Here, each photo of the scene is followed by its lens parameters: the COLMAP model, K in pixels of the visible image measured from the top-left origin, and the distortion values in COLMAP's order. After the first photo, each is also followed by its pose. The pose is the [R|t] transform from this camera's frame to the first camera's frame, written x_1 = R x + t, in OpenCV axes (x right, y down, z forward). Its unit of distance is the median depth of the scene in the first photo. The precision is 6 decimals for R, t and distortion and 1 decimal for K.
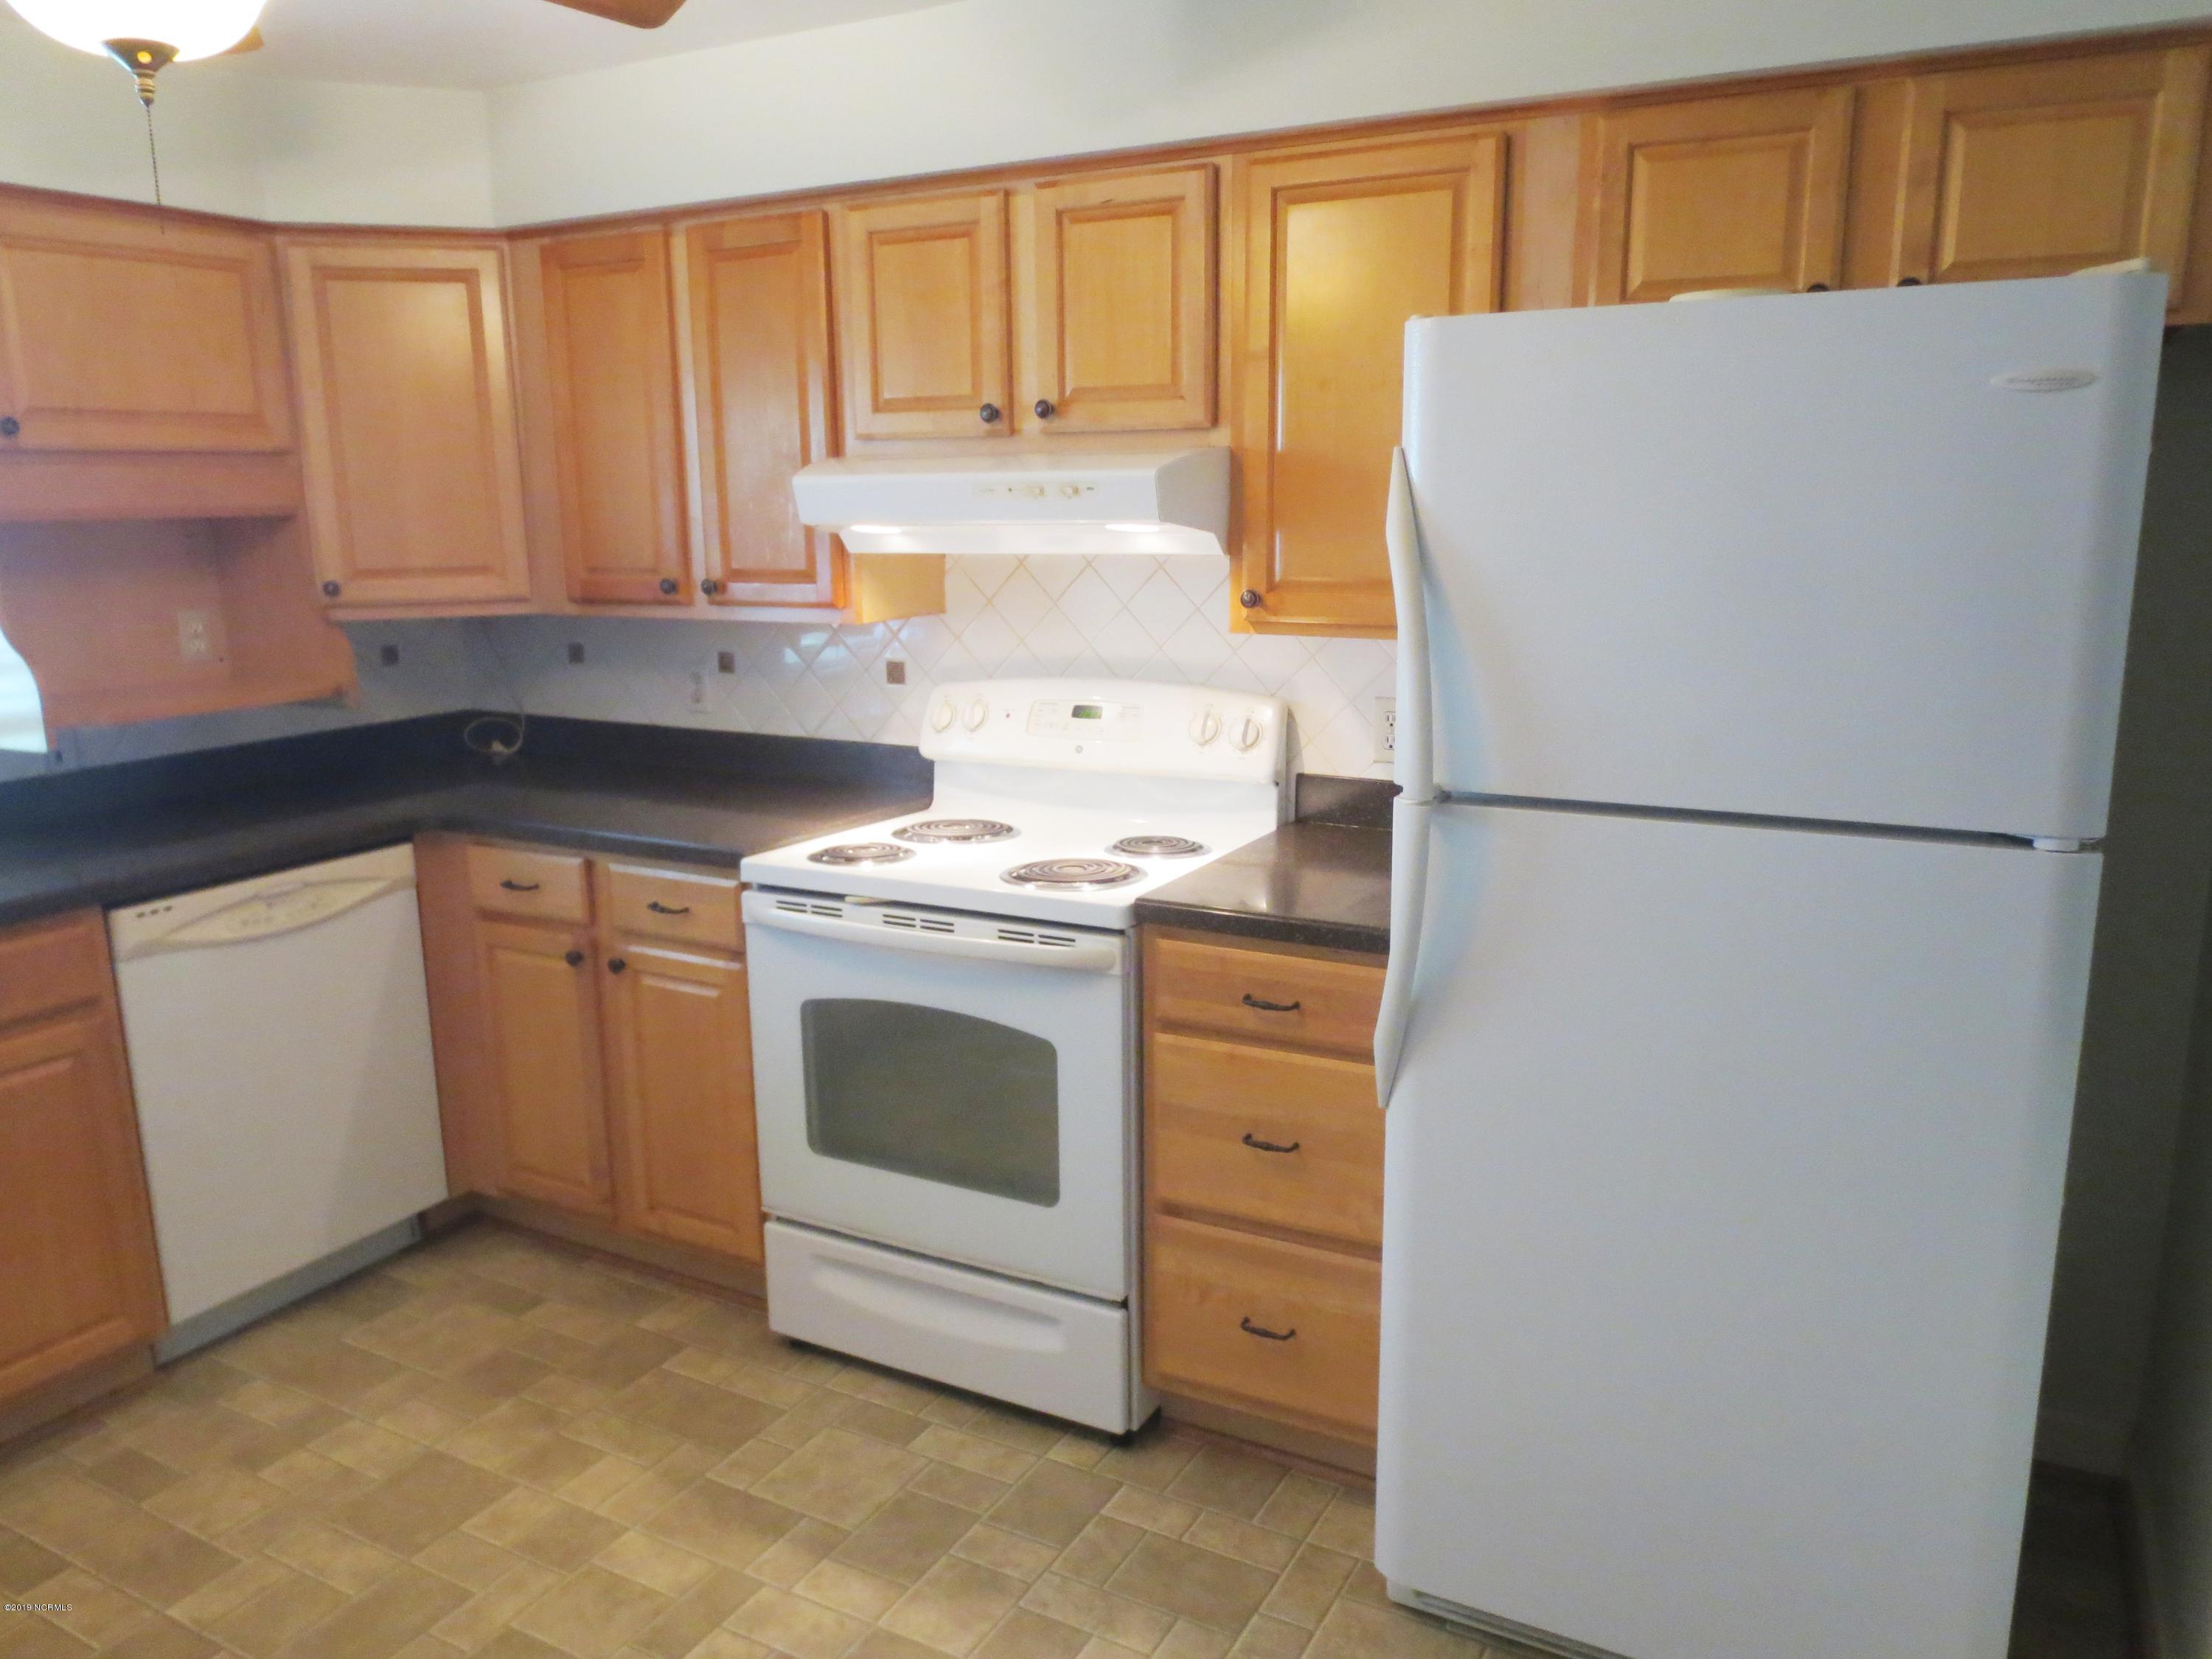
lens RADIAL K [[1569.2, 0, 1116.7], [0, 1569.2, 828.2], [0, 0, 1]] dist [-0.007489, -0.005928]
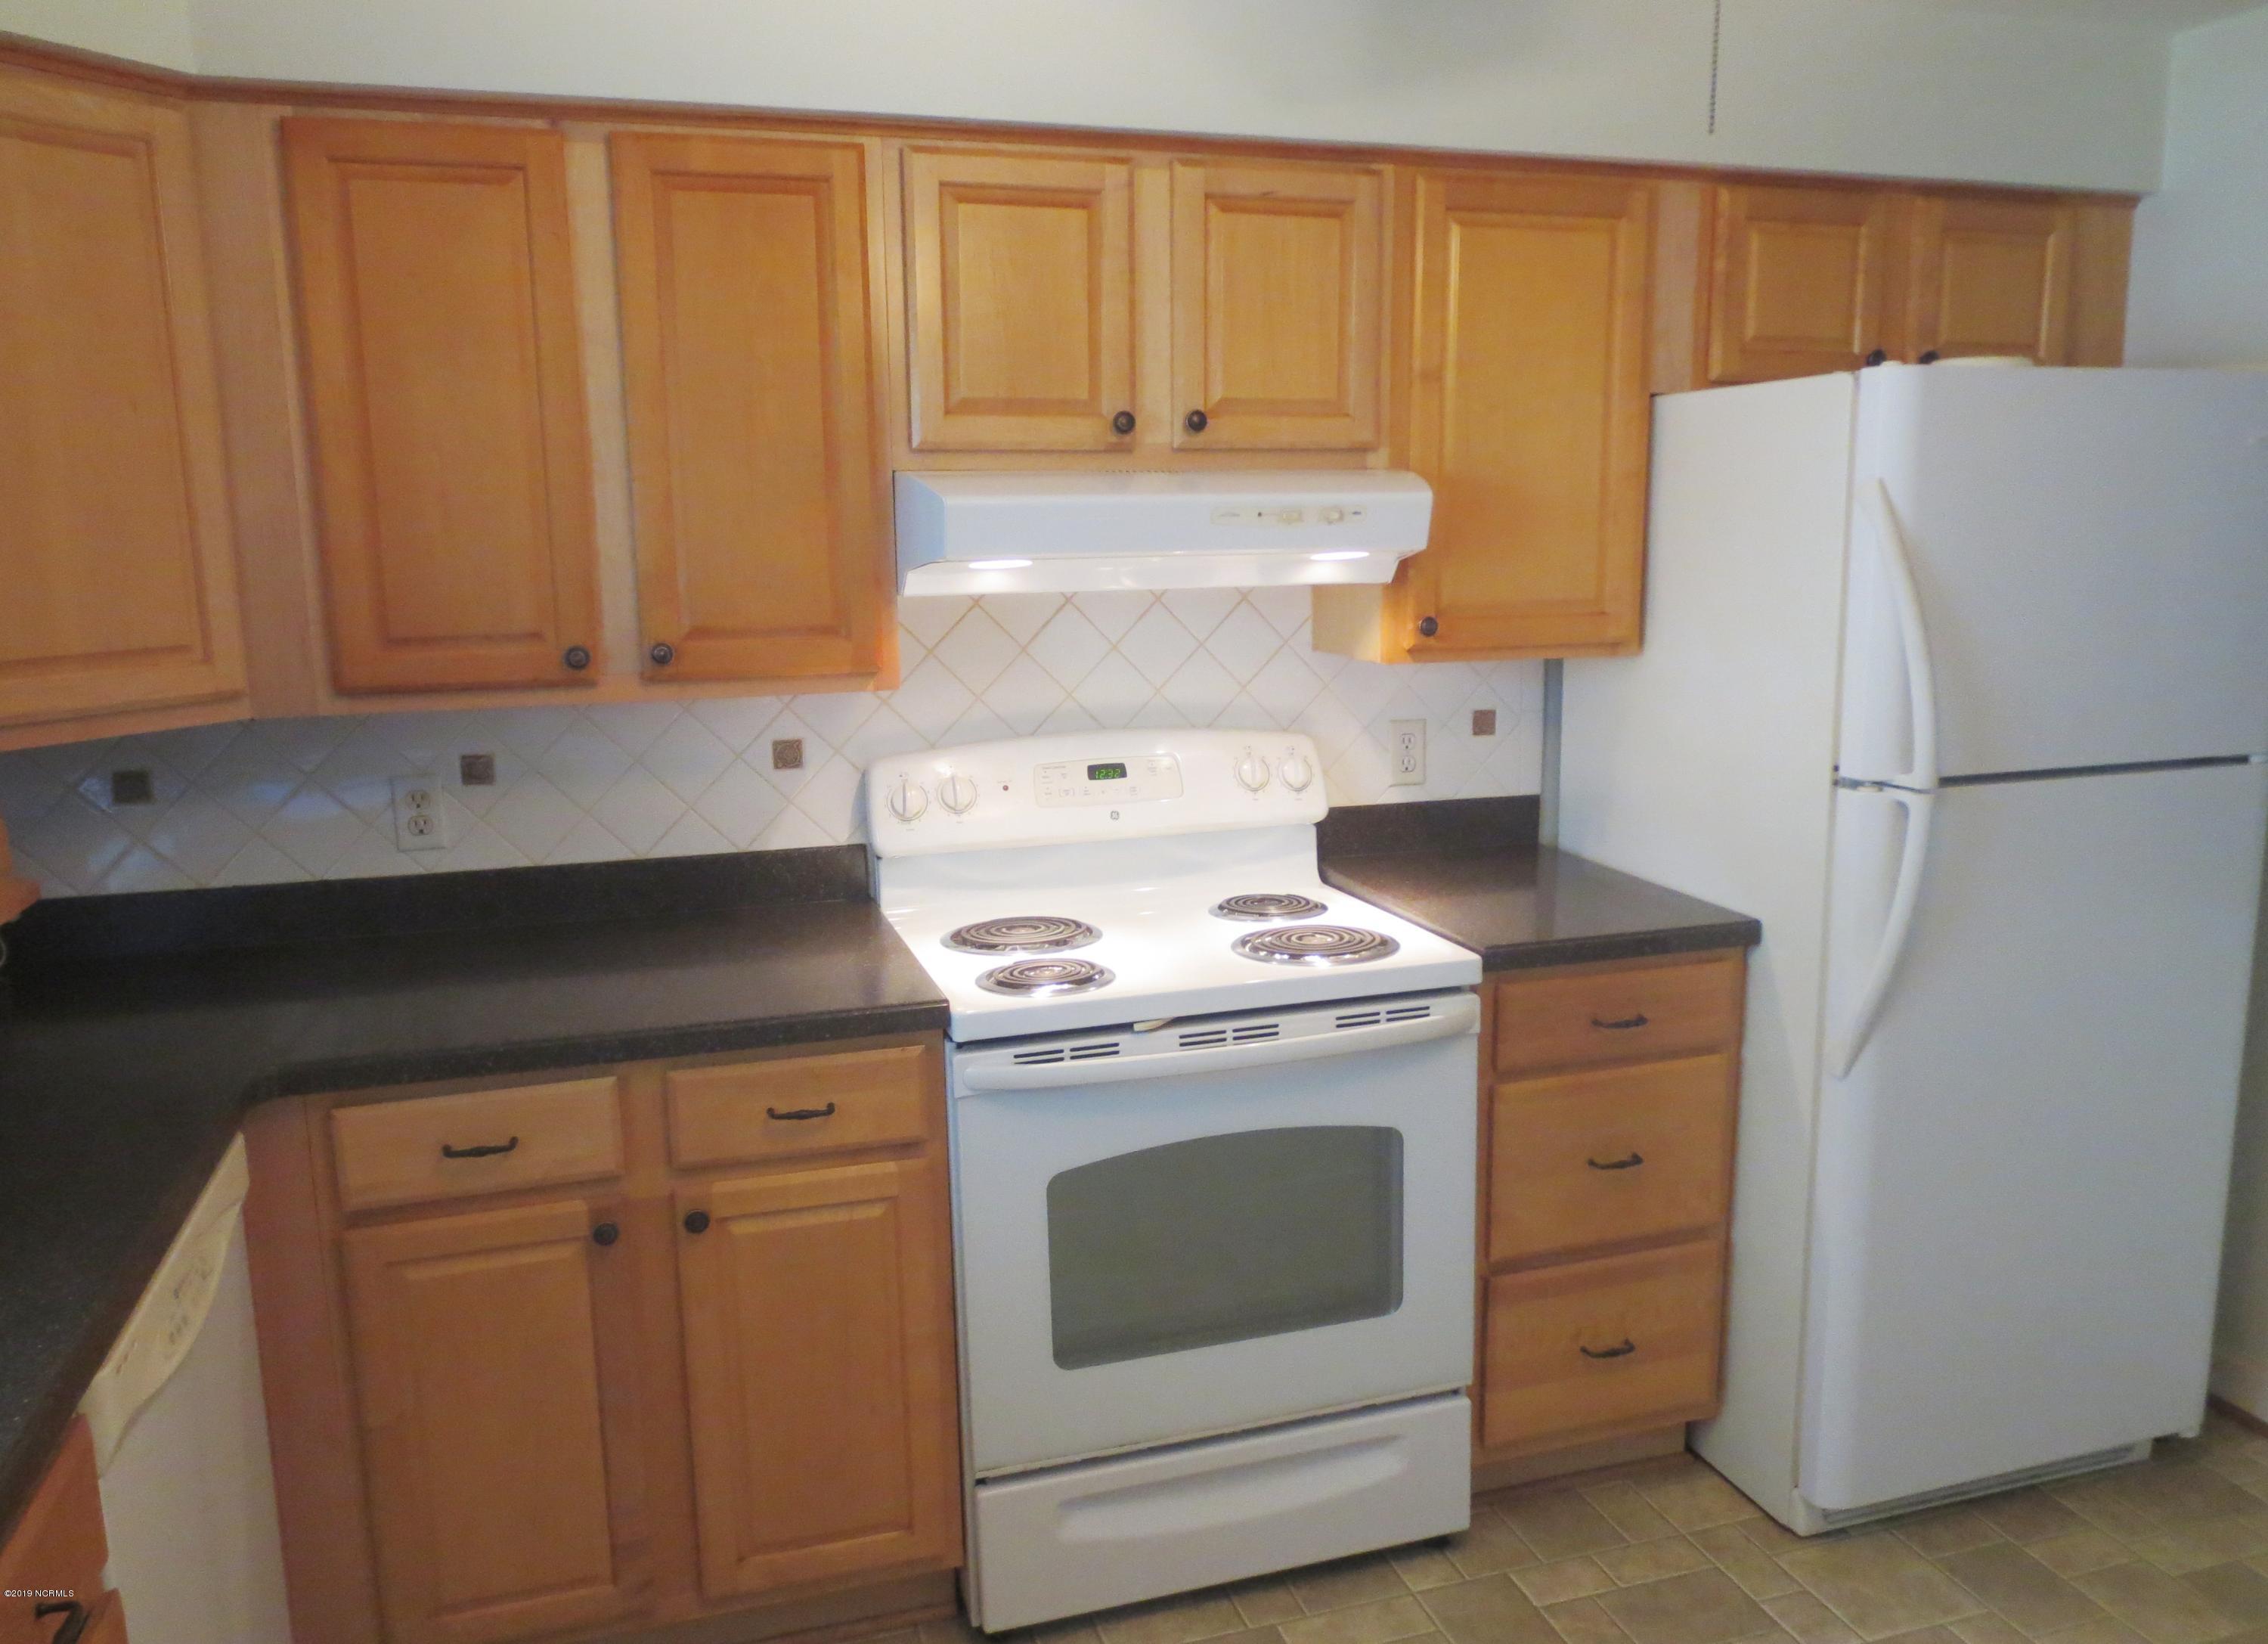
lens RADIAL K [[1709.1, 0, 1136.4], [0, 1709.1, 832.1], [0, 0, 1]] dist [-0.009365, 0.002899]
pose [[0.696560, -0.133106, 0.705044, -0.750942], [0.151068, 0.987822, 0.037241, -0.082921], [-0.701415, 0.080569, 0.708185, 0.371441]]
